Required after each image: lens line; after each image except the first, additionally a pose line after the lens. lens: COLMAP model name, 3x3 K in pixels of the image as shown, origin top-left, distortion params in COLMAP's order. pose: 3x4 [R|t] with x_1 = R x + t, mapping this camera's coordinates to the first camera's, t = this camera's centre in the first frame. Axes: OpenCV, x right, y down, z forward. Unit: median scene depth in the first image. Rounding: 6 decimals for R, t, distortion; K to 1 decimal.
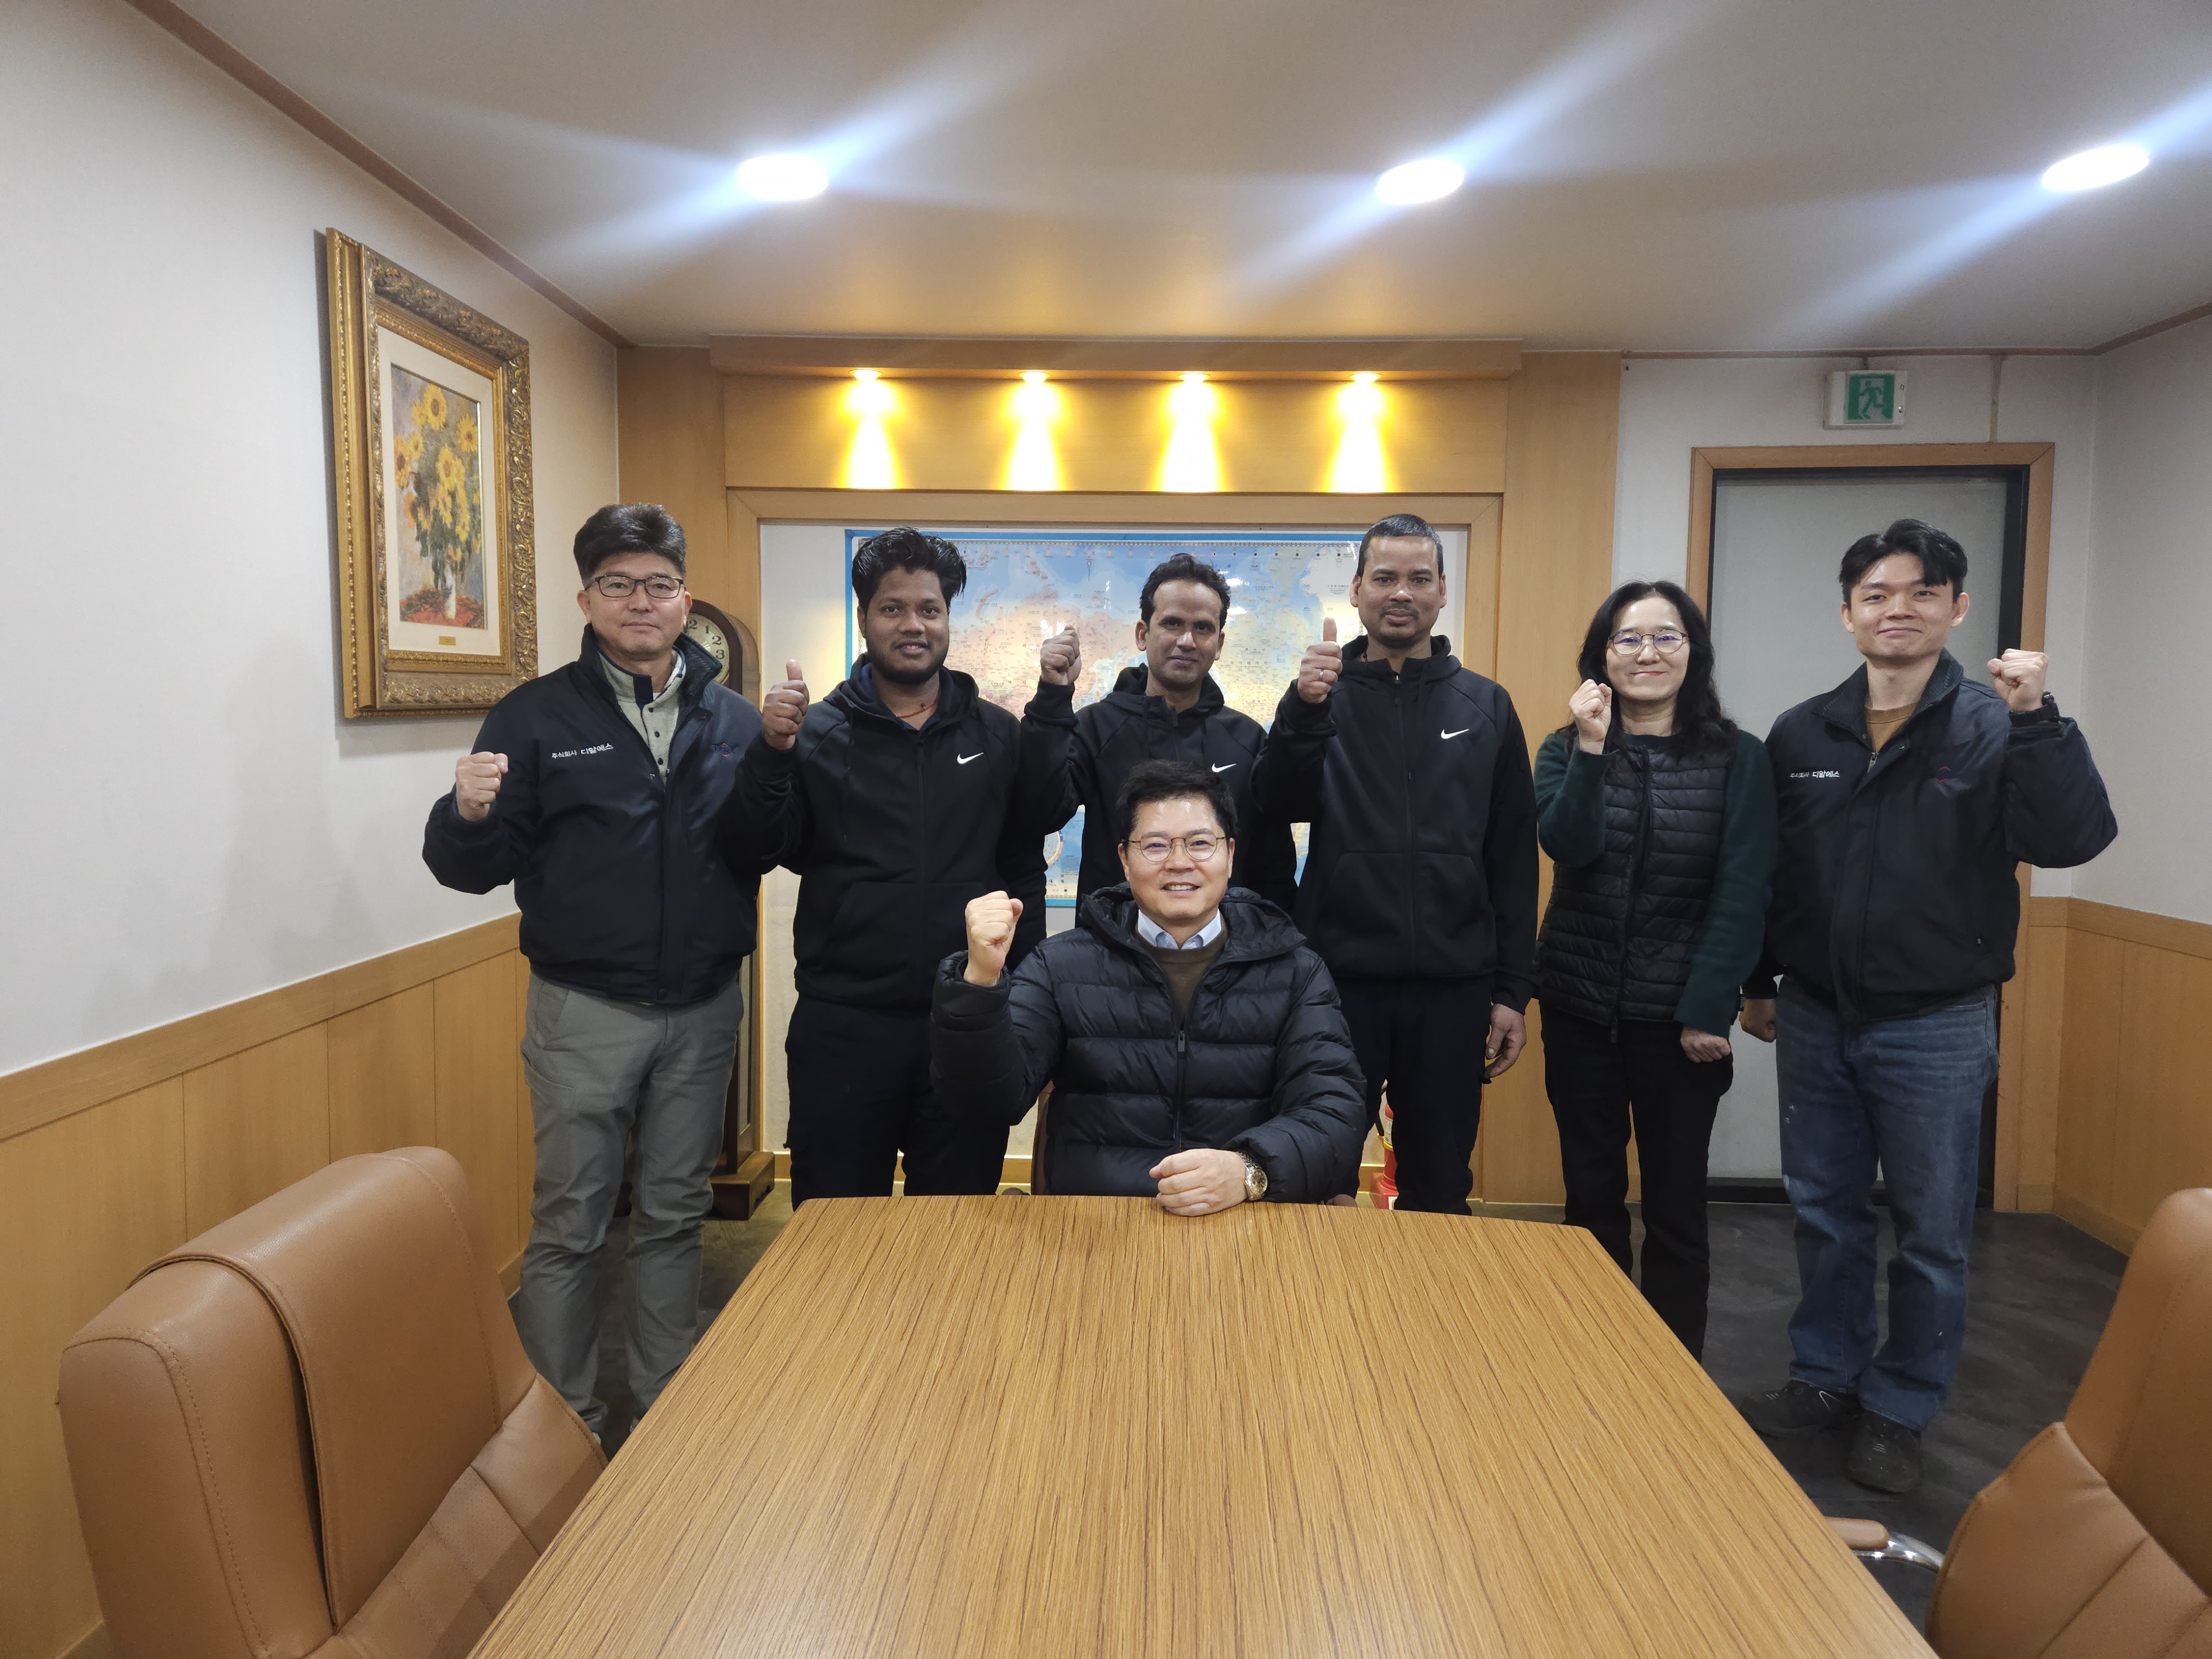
lens RADIAL K [[1455.3, 0, 1108.1], [0, 1455.3, 822.2], [0, 0, 1]] dist [0.082906, -0.057515]
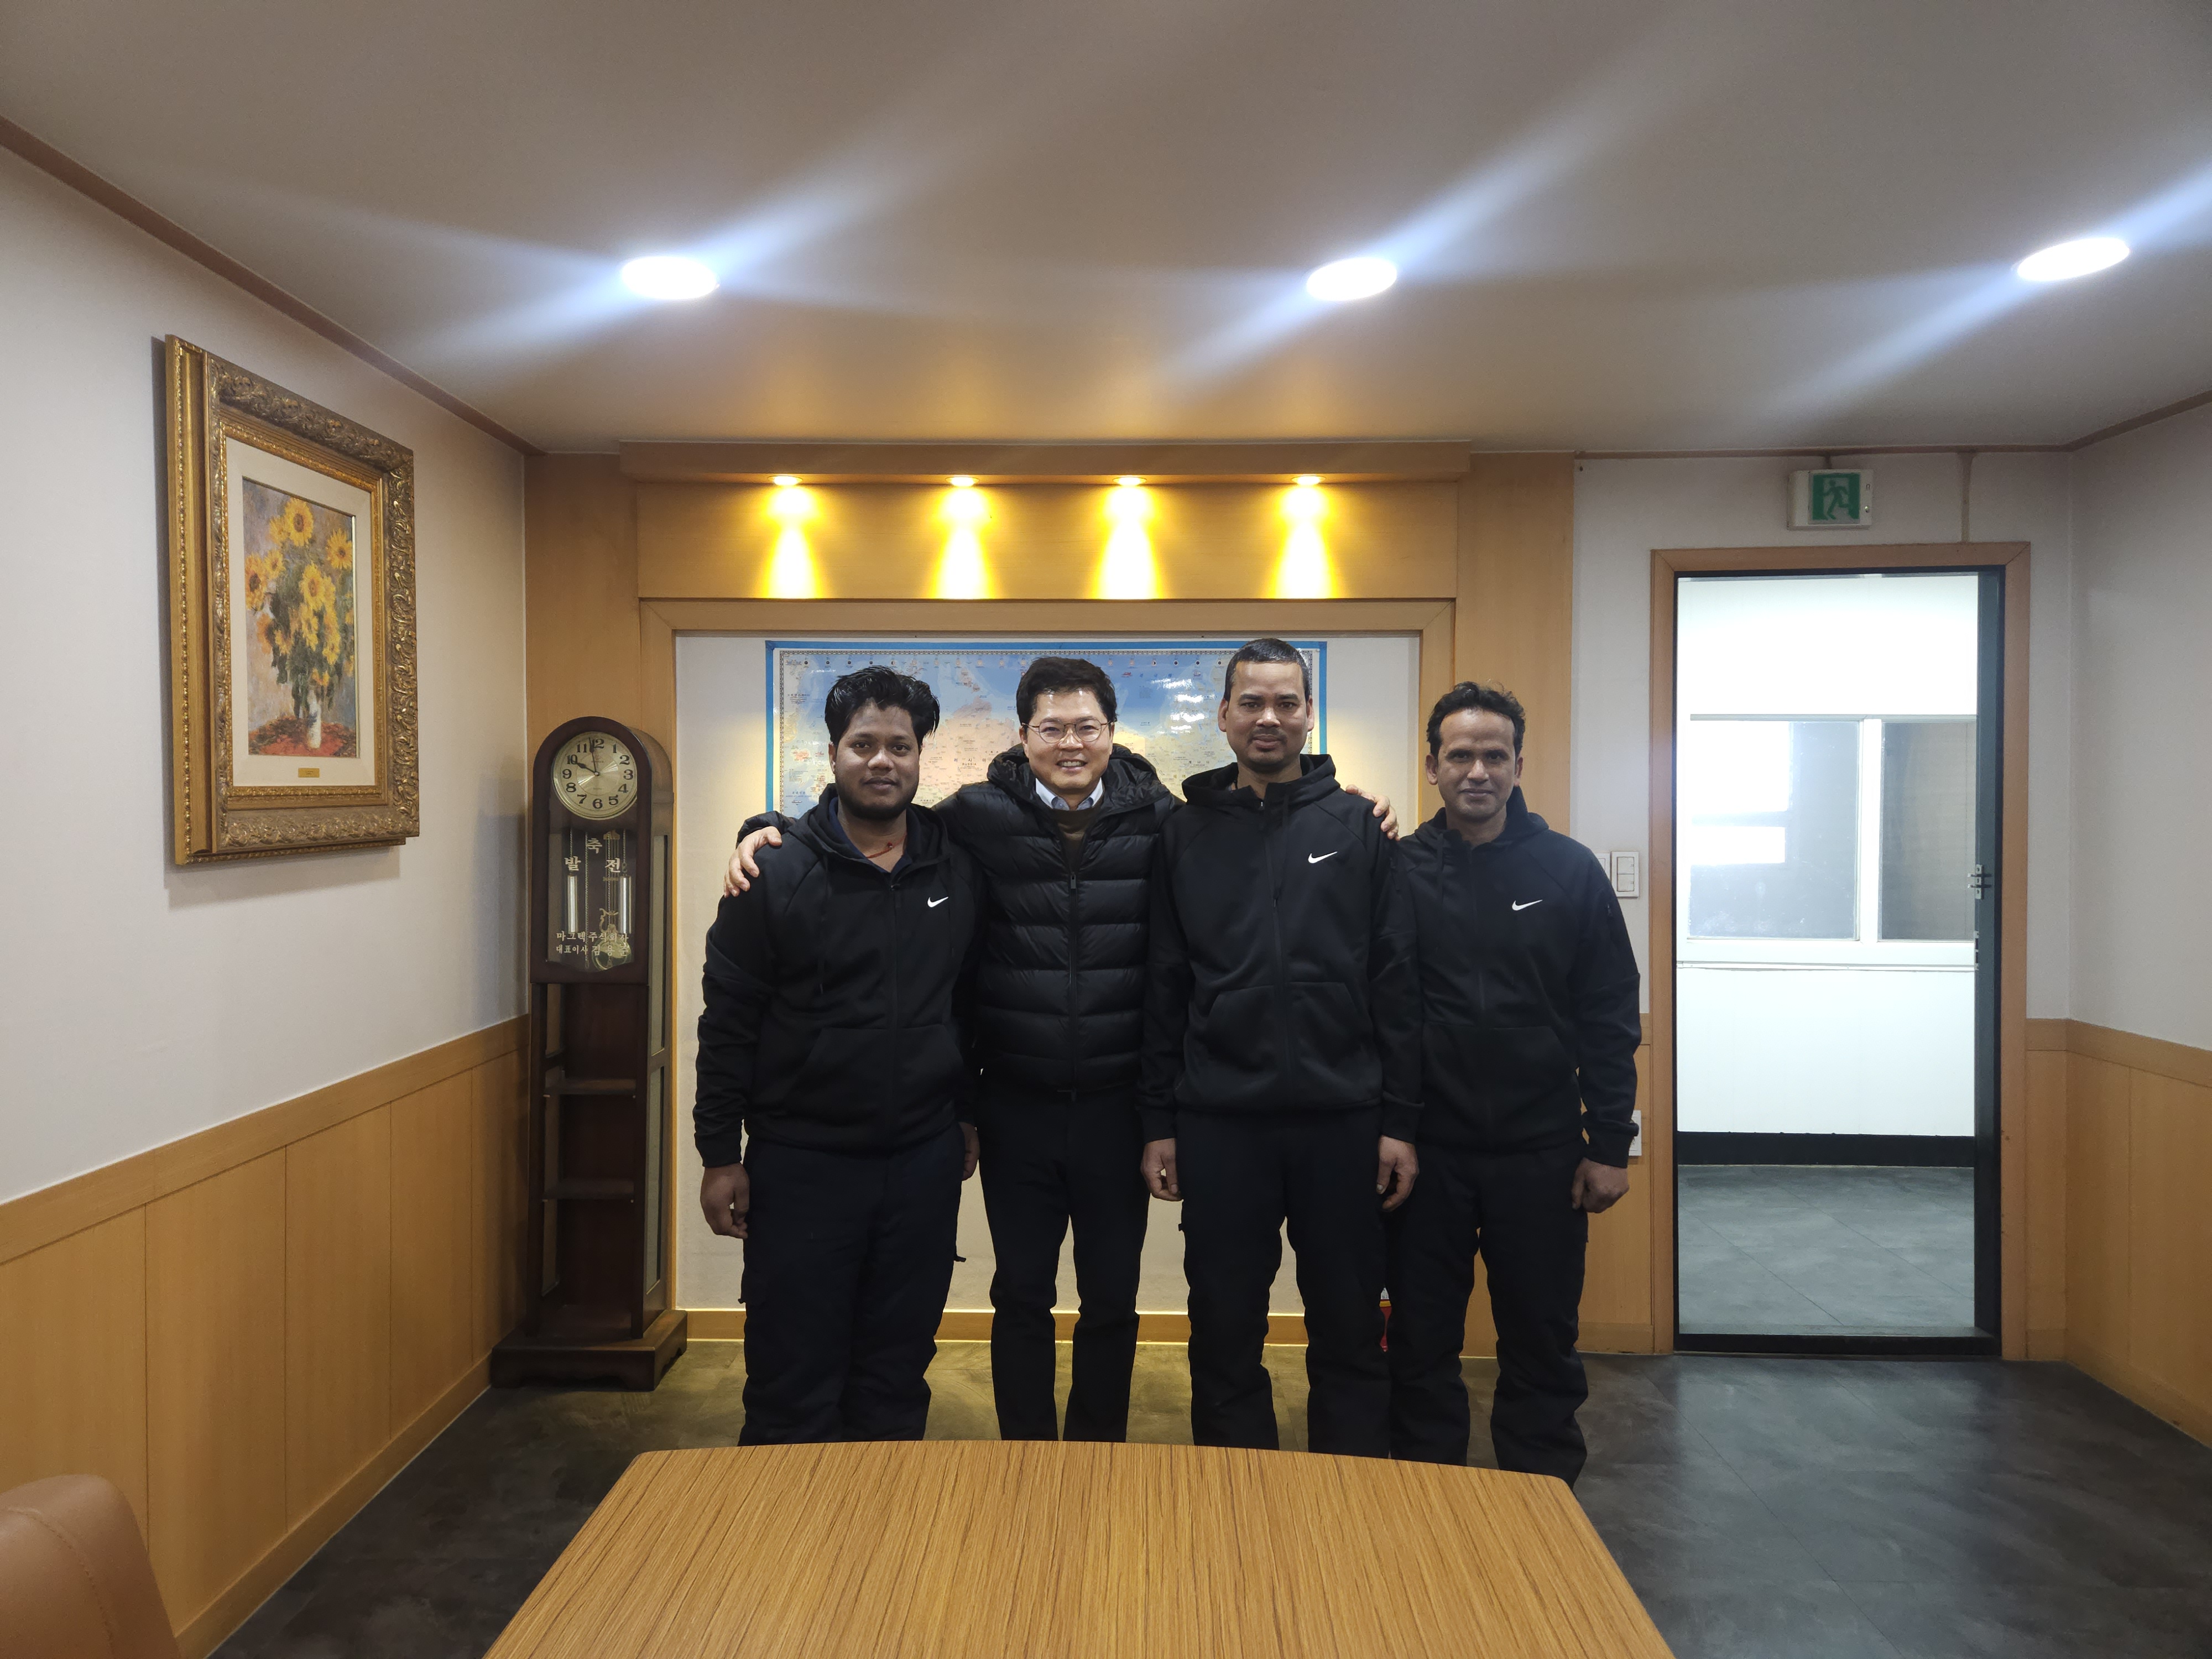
lens RADIAL K [[1455.6, 0, 1091.3], [0, 1455.6, 832.3], [0, 0, 1]] dist [0.086699, -0.057145]
pose [[0.999913, -0.010124, 0.008503, 0.034347], [0.010566, 0.998504, -0.053649, -0.035260], [-0.007947, 0.053734, 0.998524, 0.087899]]
